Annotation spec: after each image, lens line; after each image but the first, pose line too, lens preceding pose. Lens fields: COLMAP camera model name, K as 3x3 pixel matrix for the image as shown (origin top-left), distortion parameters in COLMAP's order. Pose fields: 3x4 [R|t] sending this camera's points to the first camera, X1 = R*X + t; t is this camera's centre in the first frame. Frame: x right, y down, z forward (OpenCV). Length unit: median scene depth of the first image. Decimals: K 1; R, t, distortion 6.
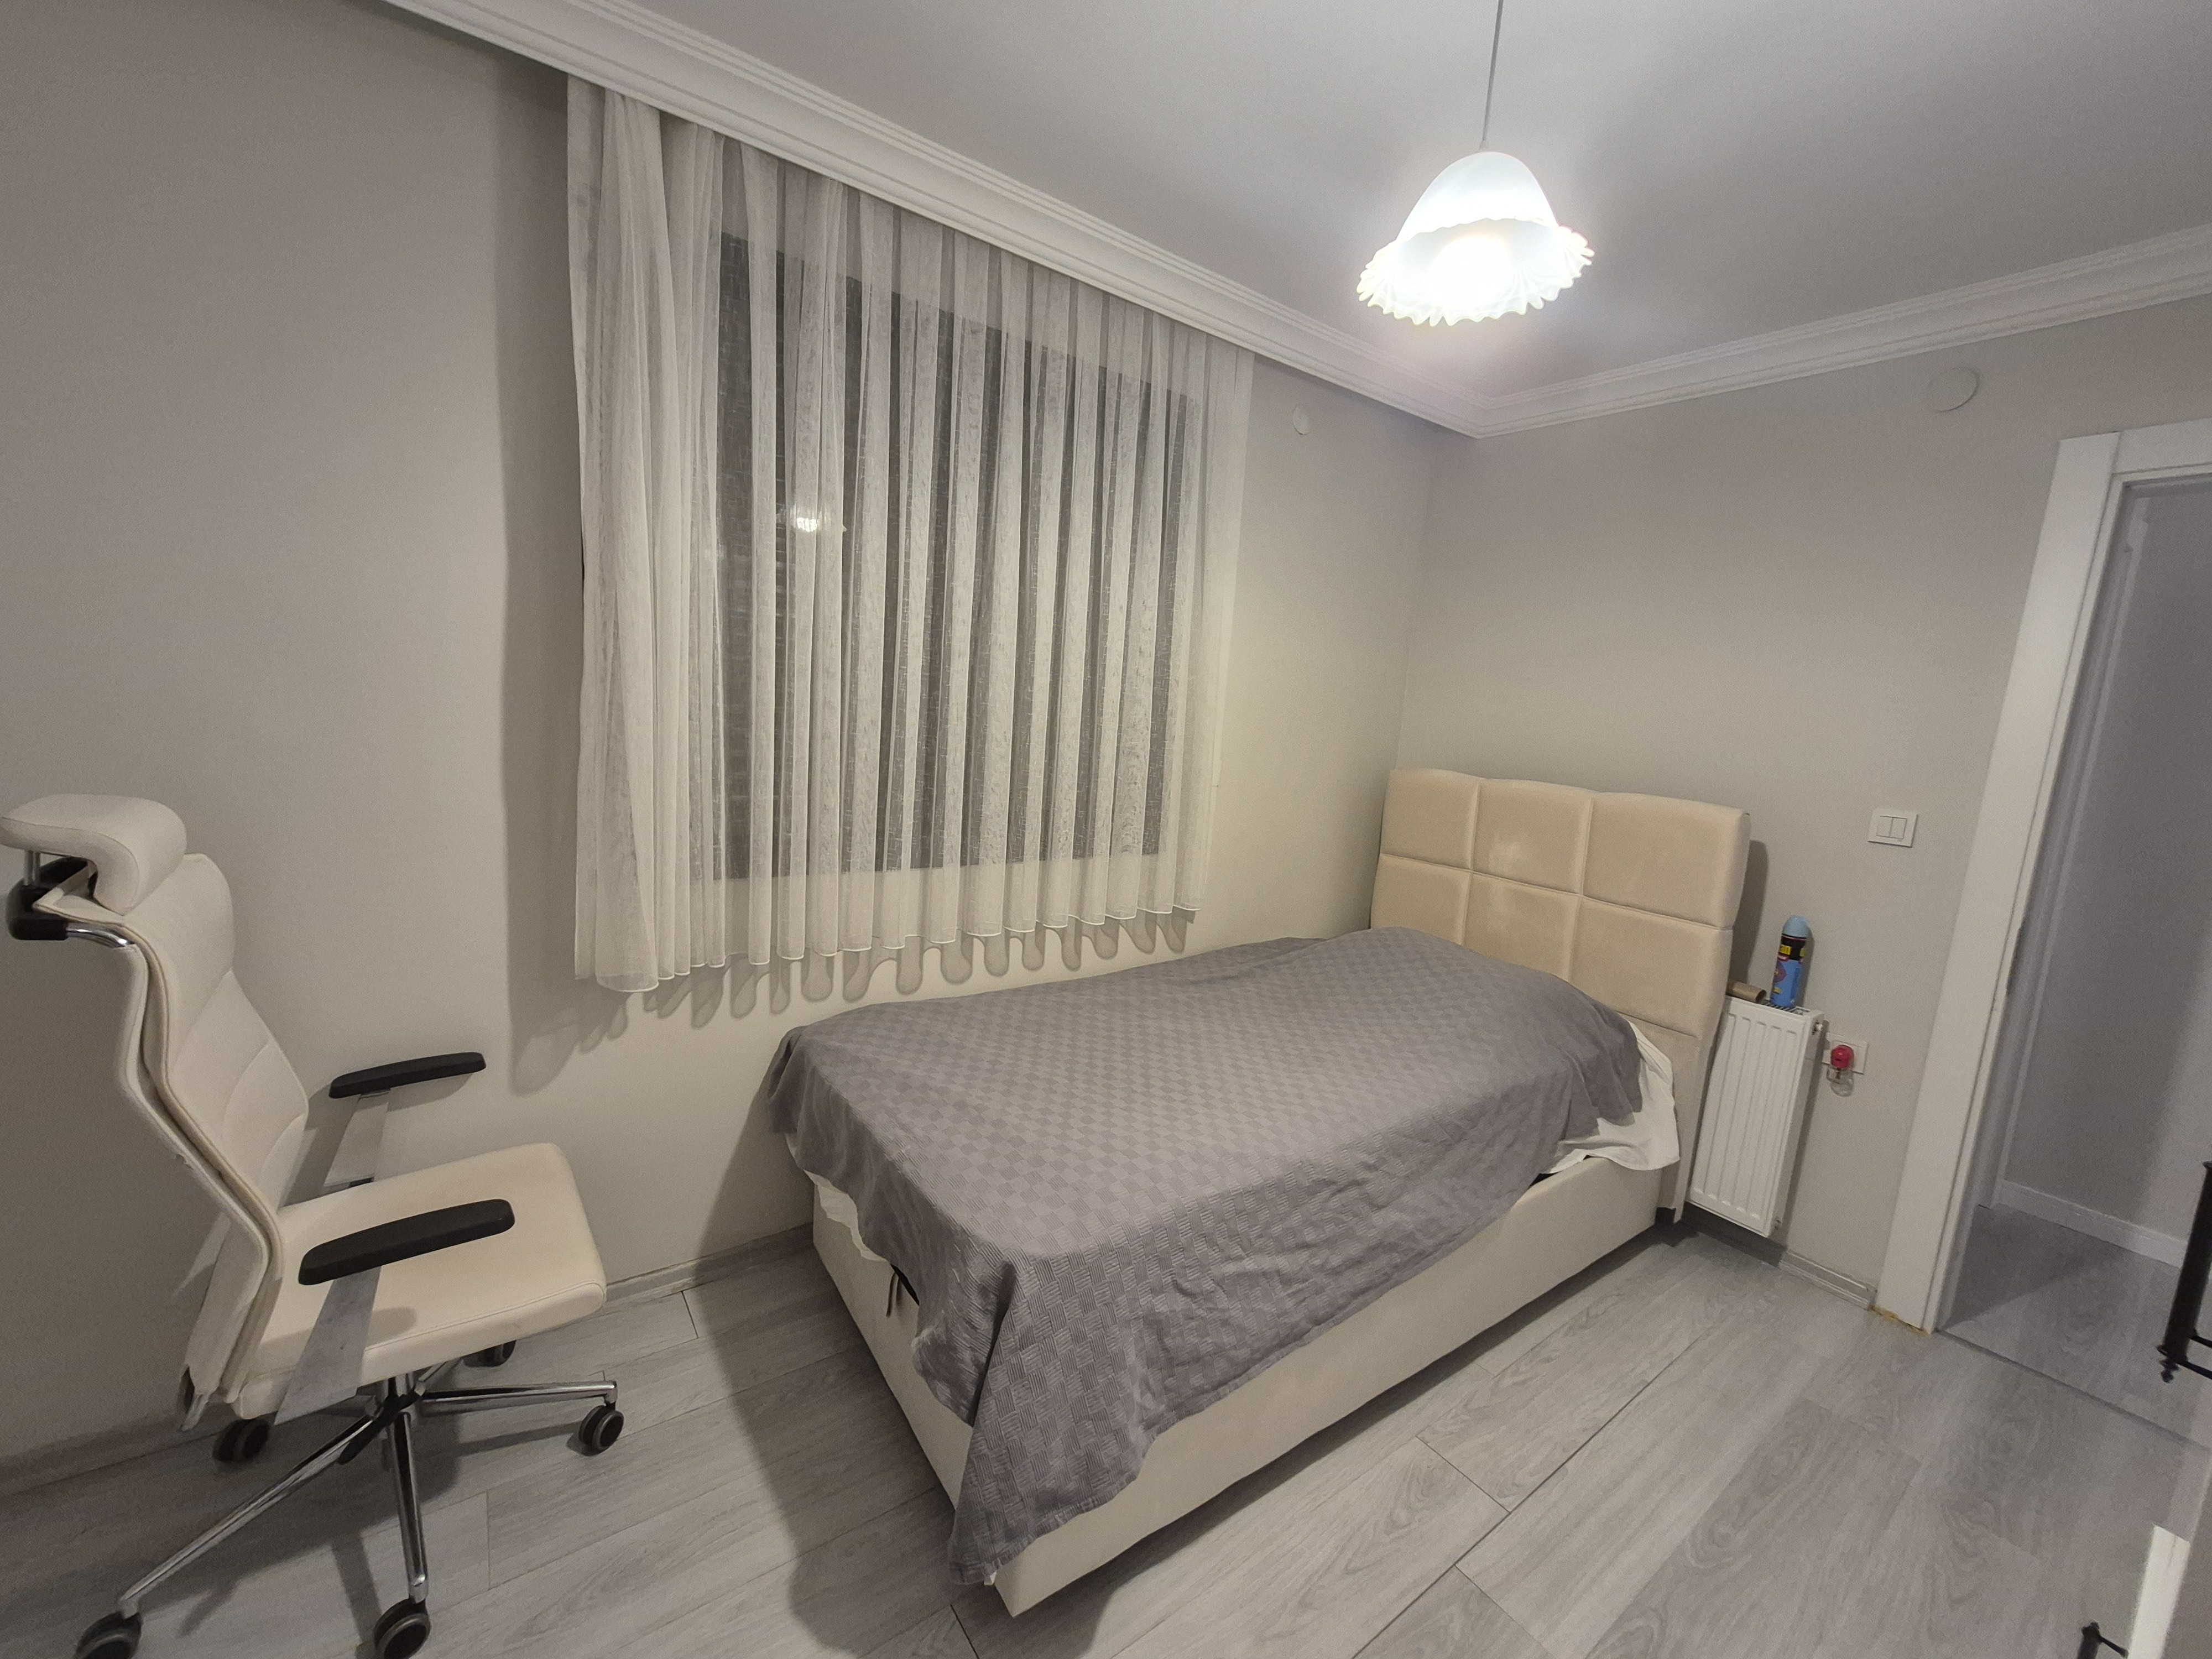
lens RADIAL K [[872.5, 0, 1104.6], [0, 872.5, 825.2], [0, 0, 1]] dist [0.004207, -0.000797]
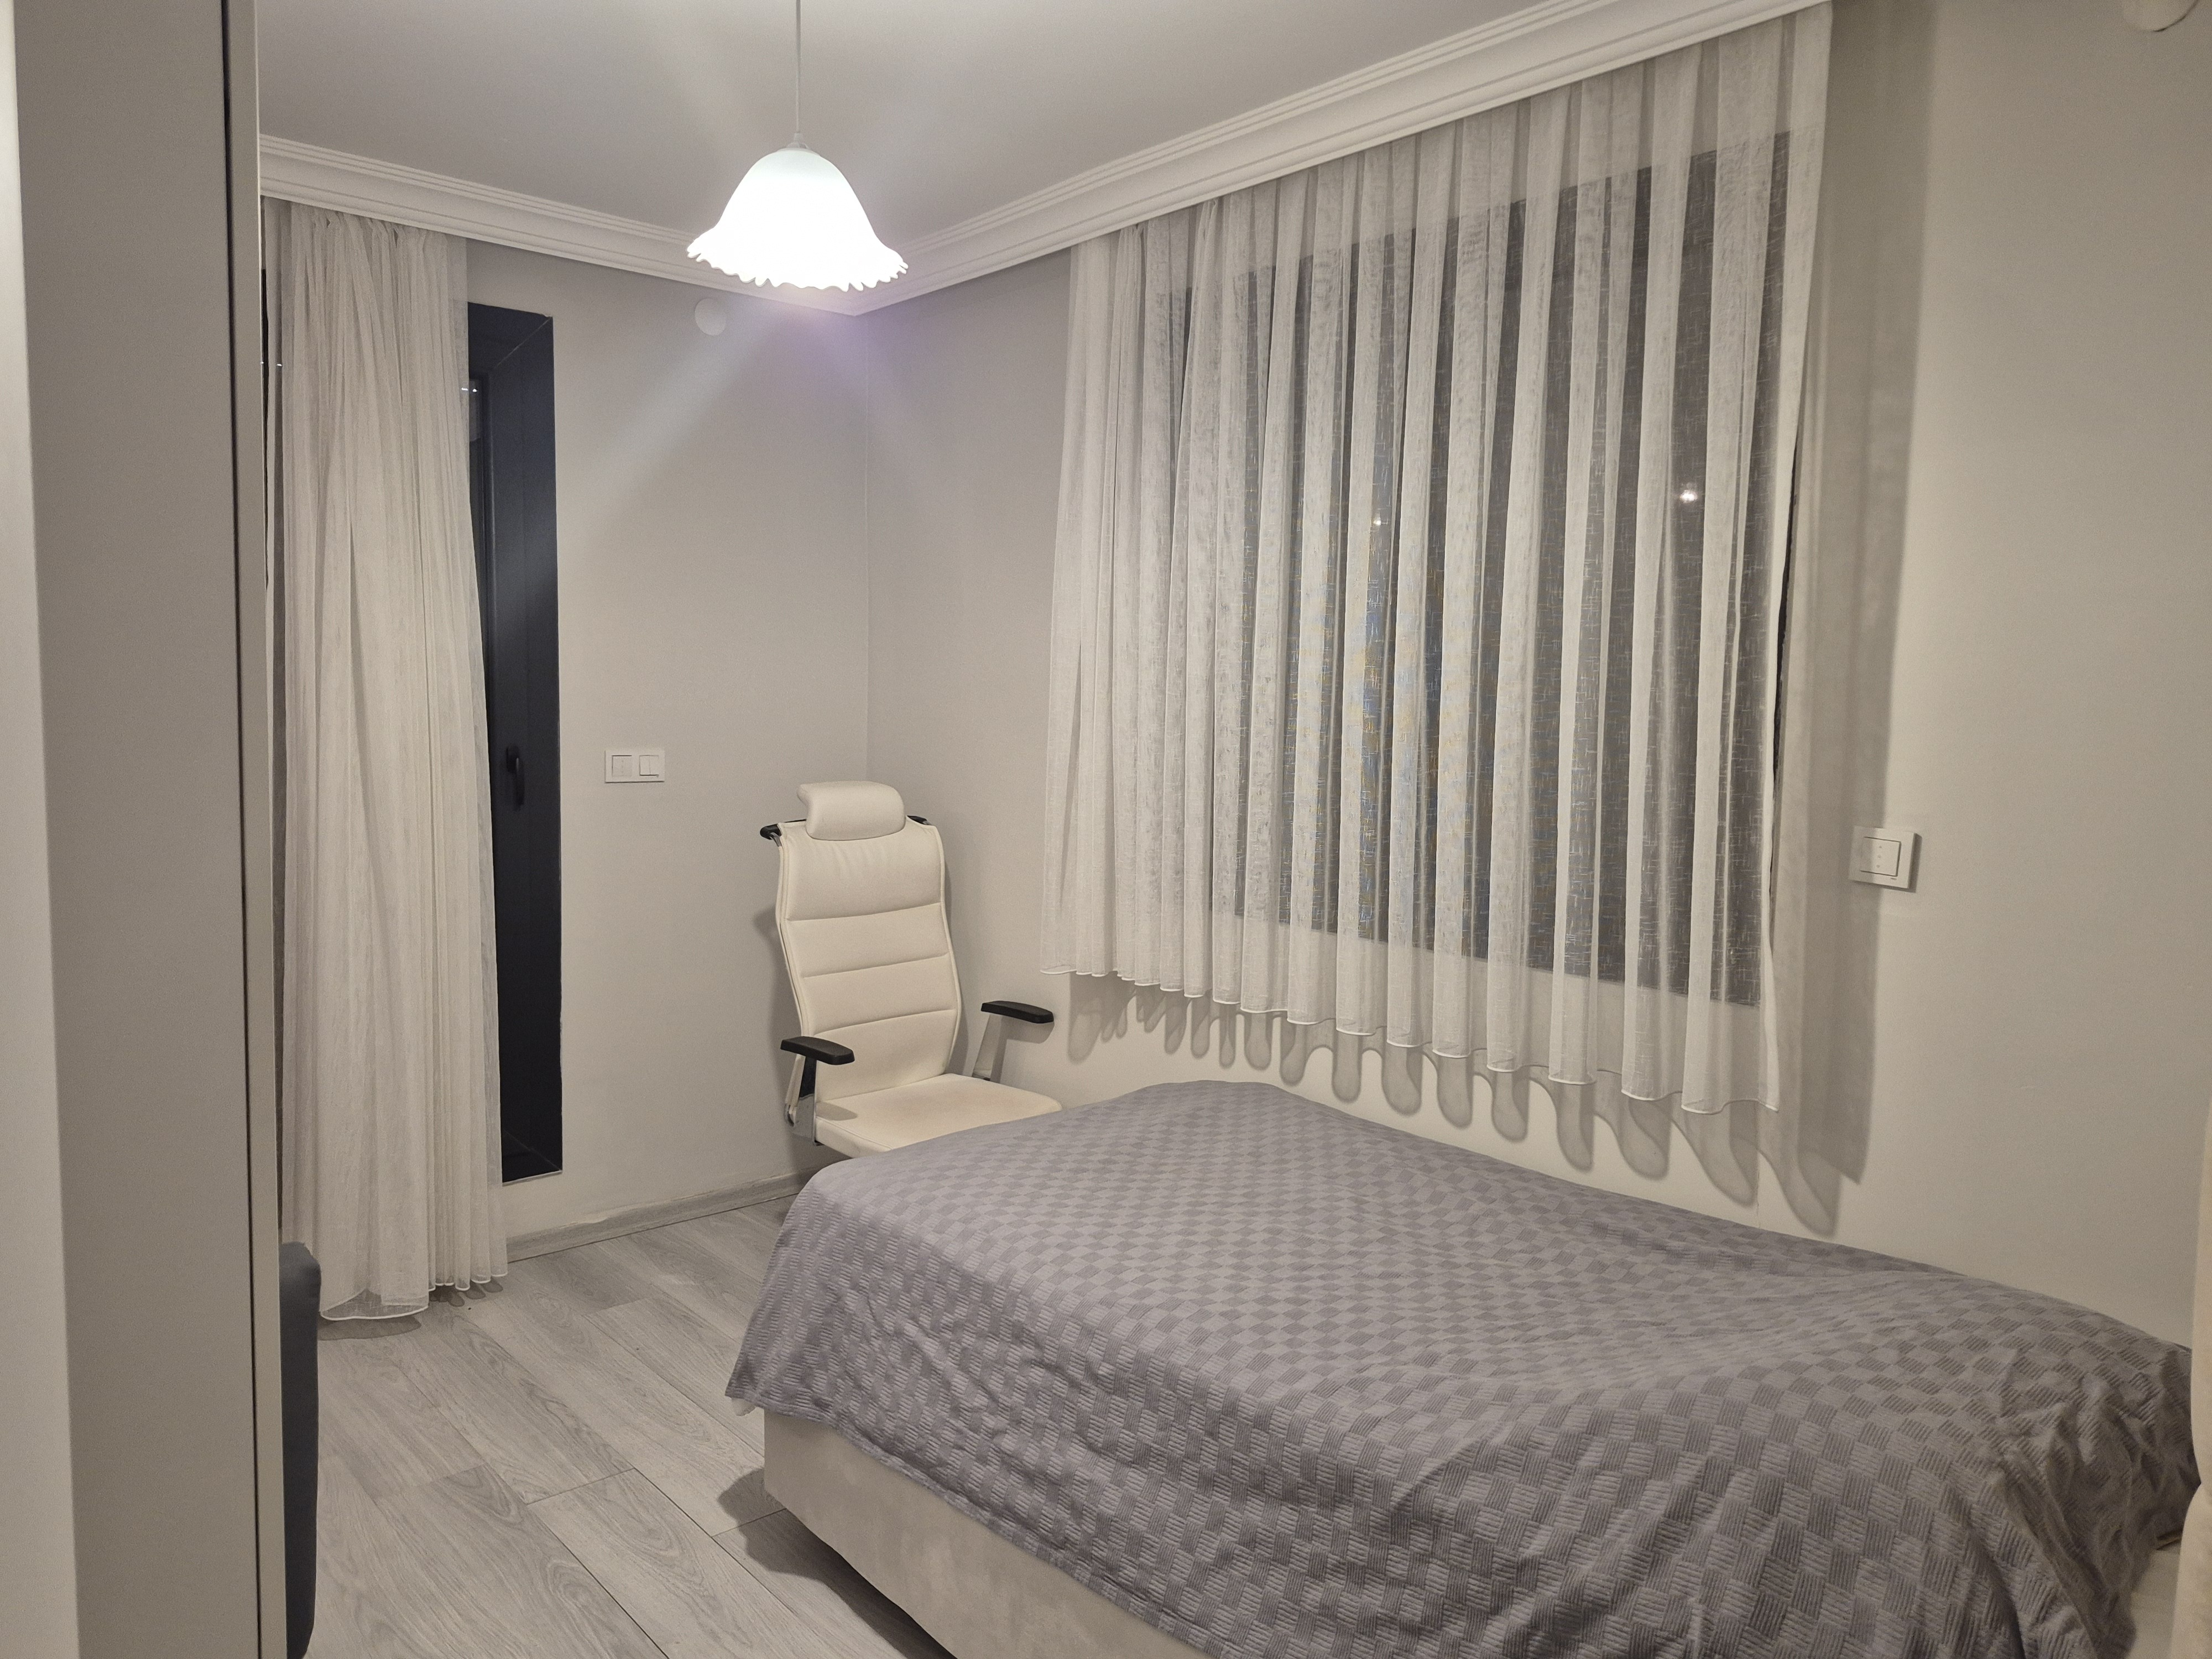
lens RADIAL K [[1481.3, 0, 1109.1], [0, 1481.3, 815.5], [0, 0, 1]] dist [0.011948, 0.001066]
pose [[0.108859, 0.013764, -0.993962, 1.175309], [-0.162456, 0.986707, -0.004129, -0.017606], [0.980692, 0.161925, 0.109648, 0.684485]]
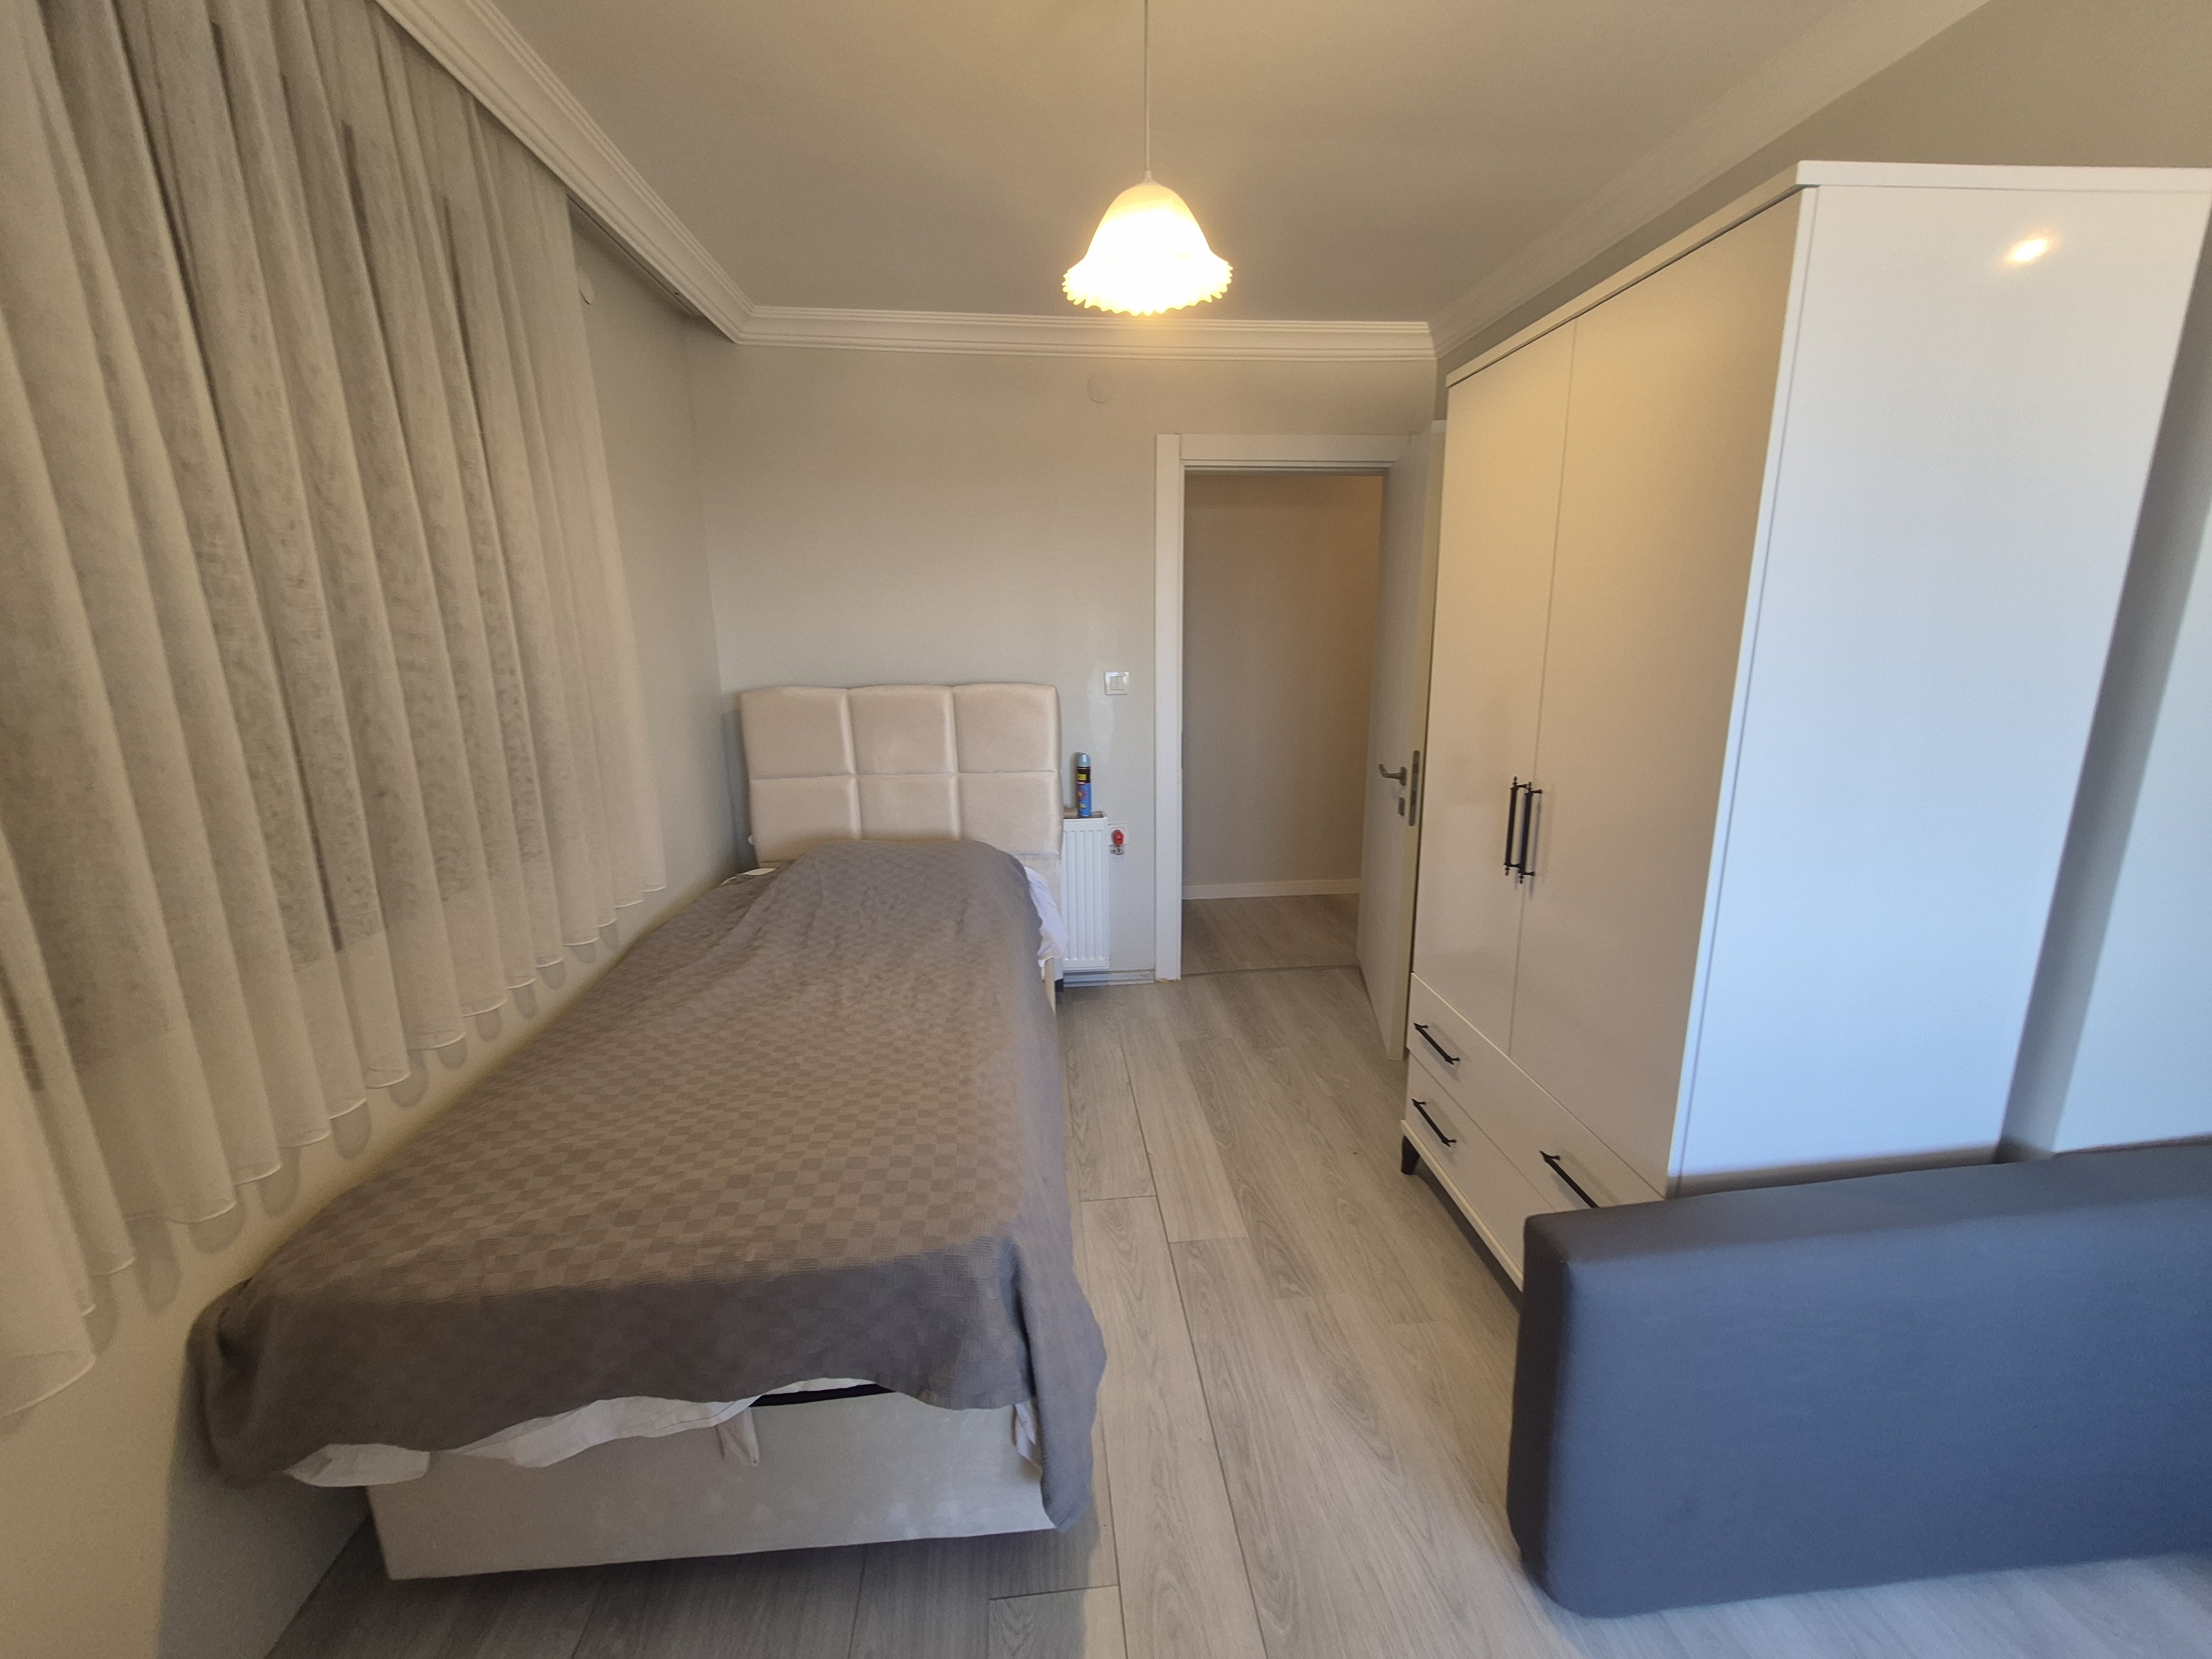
lens RADIAL K [[872.5, 0, 1111.6], [0, 872.5, 833.5], [0, 0, 1]] dist [0.004207, -0.000797]
pose [[0.491432, -0.267735, 0.828741, -0.494699], [0.166951, 0.962888, 0.212073, -0.079402], [-0.854764, 0.034139, 0.517892, 0.256715]]
